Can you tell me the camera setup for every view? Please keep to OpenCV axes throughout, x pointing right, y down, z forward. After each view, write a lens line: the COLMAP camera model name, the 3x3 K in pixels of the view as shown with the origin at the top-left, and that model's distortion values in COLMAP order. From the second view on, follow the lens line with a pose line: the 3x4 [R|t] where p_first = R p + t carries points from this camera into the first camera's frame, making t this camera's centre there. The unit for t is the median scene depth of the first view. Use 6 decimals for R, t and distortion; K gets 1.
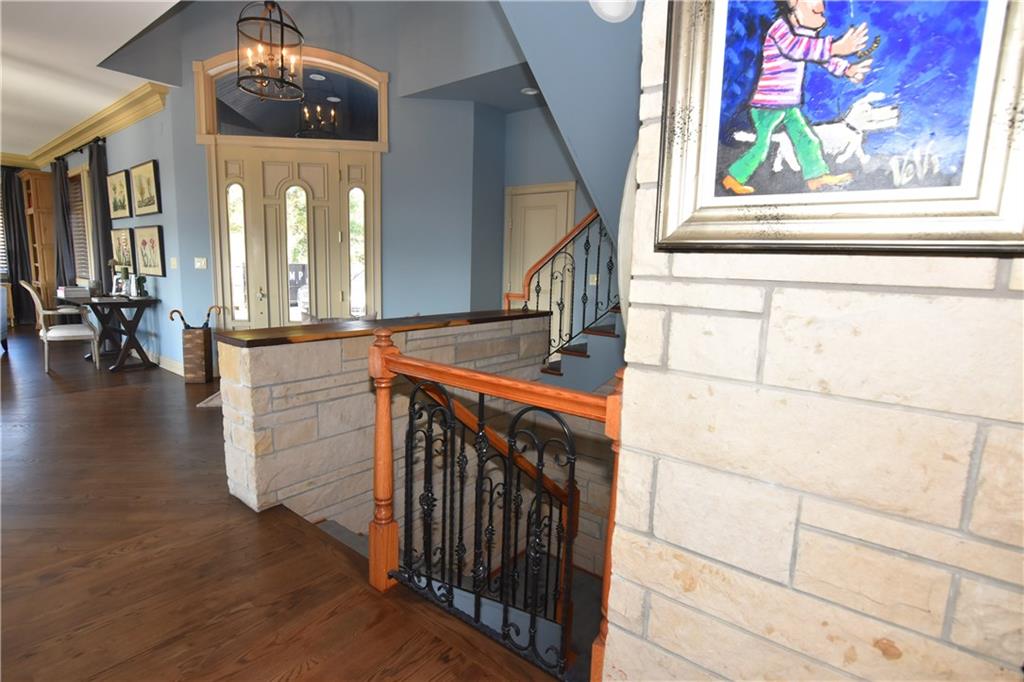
lens RADIAL K [[508.7, 0, 513.2], [0, 508.7, 339.9], [0, 0, 1]] dist [-0.029119, 0.008512]
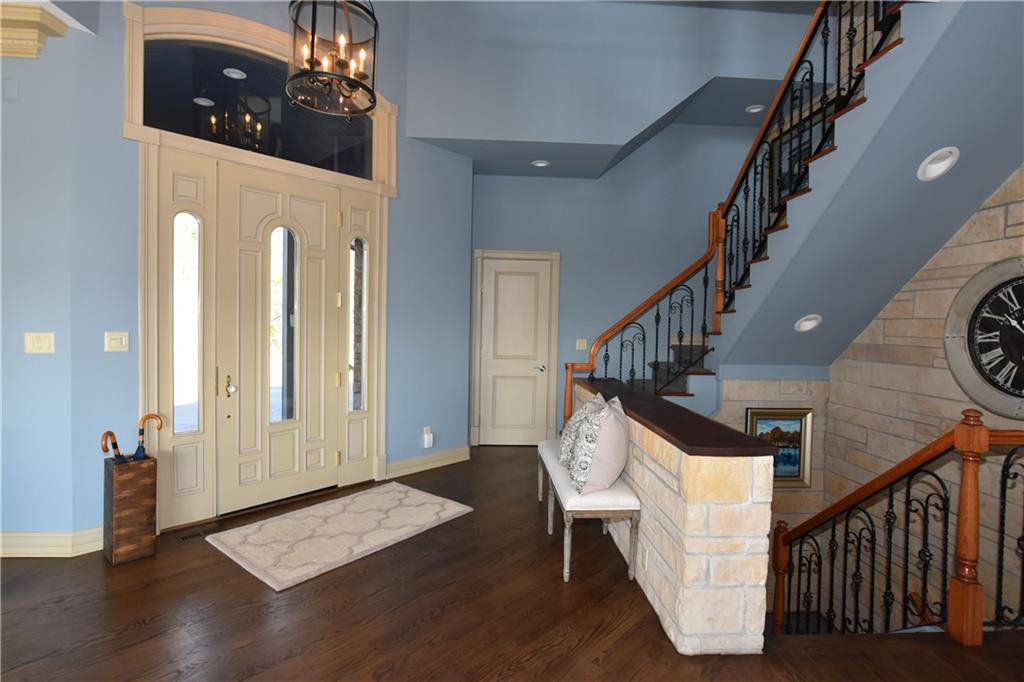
lens RADIAL K [[508.7, 0, 512.7], [0, 508.7, 341.0], [0, 0, 1]] dist [-0.029119, 0.008512]
pose [[0.751967, -0.034098, 0.658319, -0.796734], [0.095665, 0.993734, -0.057803, -0.094863], [-0.652223, 0.106444, 0.750517, 0.353098]]
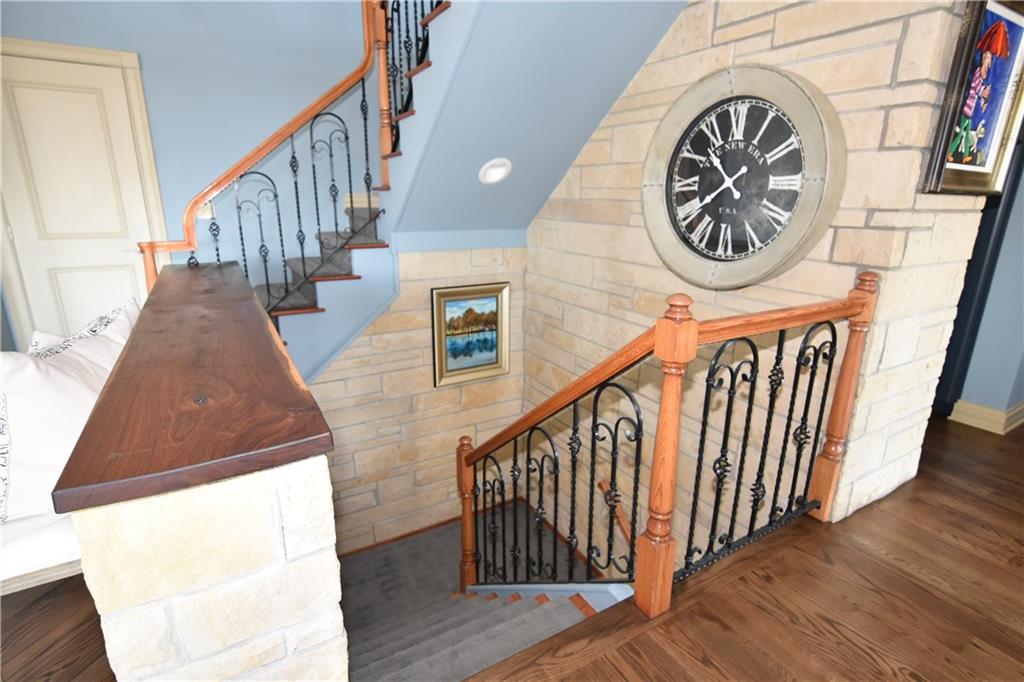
lens RADIAL K [[508.7, 0, 509.9], [0, 508.7, 341.6], [0, 0, 1]] dist [-0.029119, 0.008512]
pose [[0.363540, -0.280906, 0.888217, -0.441990], [0.132788, 0.959344, 0.249052, -0.074848], [-0.922066, 0.027404, 0.386061, 0.412936]]
